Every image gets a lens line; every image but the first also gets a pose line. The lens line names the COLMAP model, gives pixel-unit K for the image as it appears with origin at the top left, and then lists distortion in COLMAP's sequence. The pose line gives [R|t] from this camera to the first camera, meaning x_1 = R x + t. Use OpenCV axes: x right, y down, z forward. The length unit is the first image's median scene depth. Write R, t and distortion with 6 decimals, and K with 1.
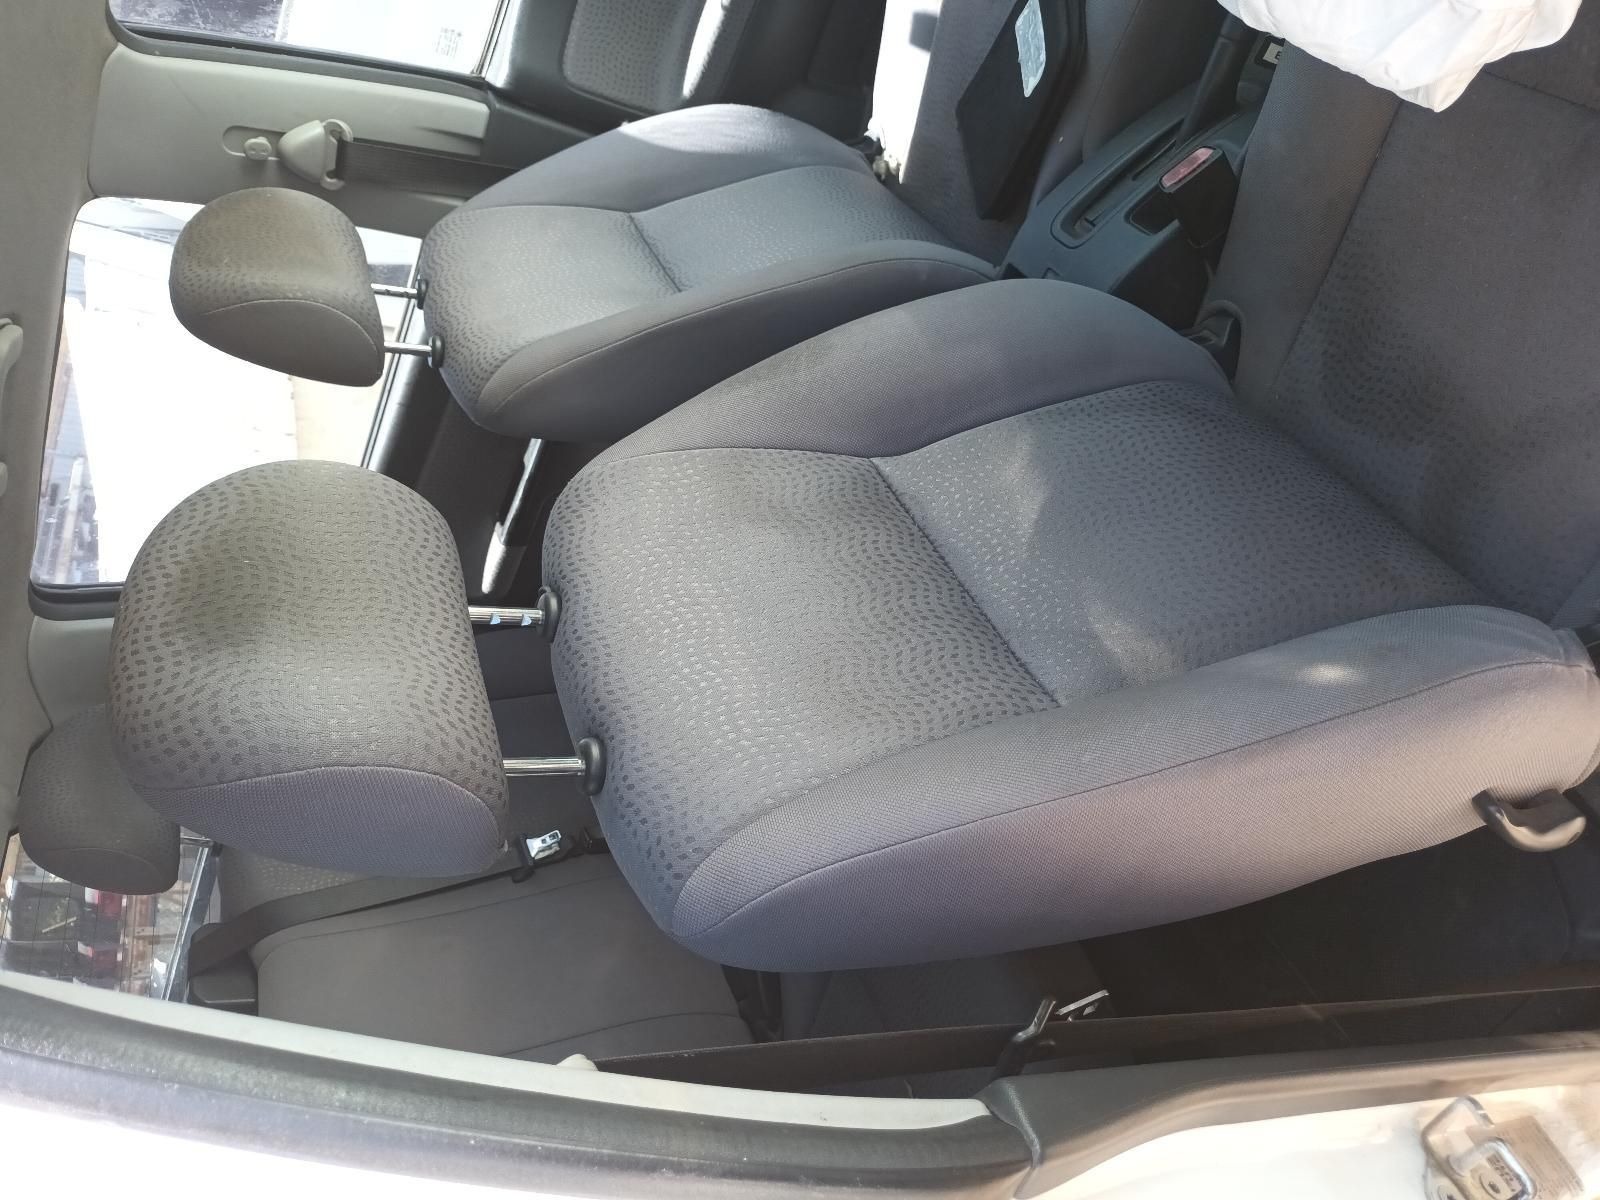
lens RADIAL K [[1235.8, 0, 796.3], [0, 1235.8, 608.6], [0, 0, 1]] dist [-0.000448, -0.040889]
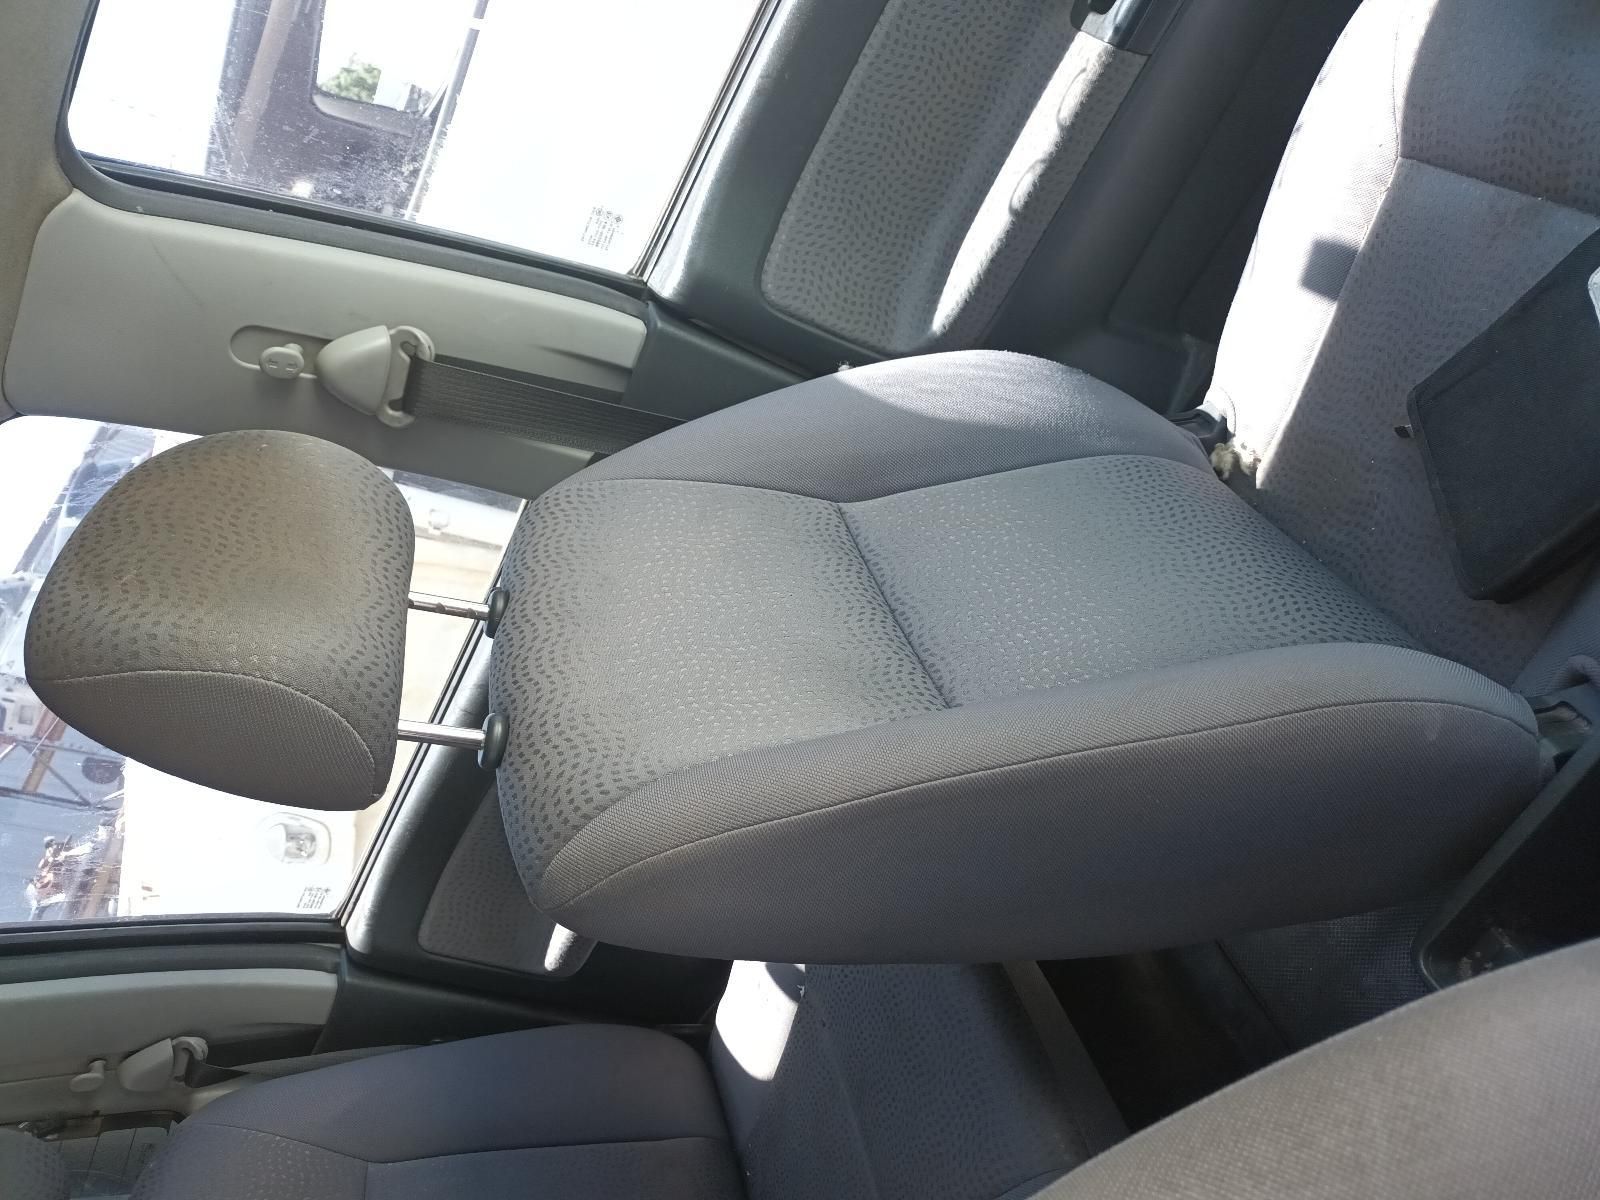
lens RADIAL K [[1235.8, 0, 809.9], [0, 1235.8, 598.6], [0, 0, 1]] dist [-0.000448, -0.040889]
pose [[0.990859, 0.101778, -0.088542, -0.089135], [-0.114037, 0.982586, -0.146700, -0.177938], [0.072070, 0.155457, 0.985210, 0.379464]]
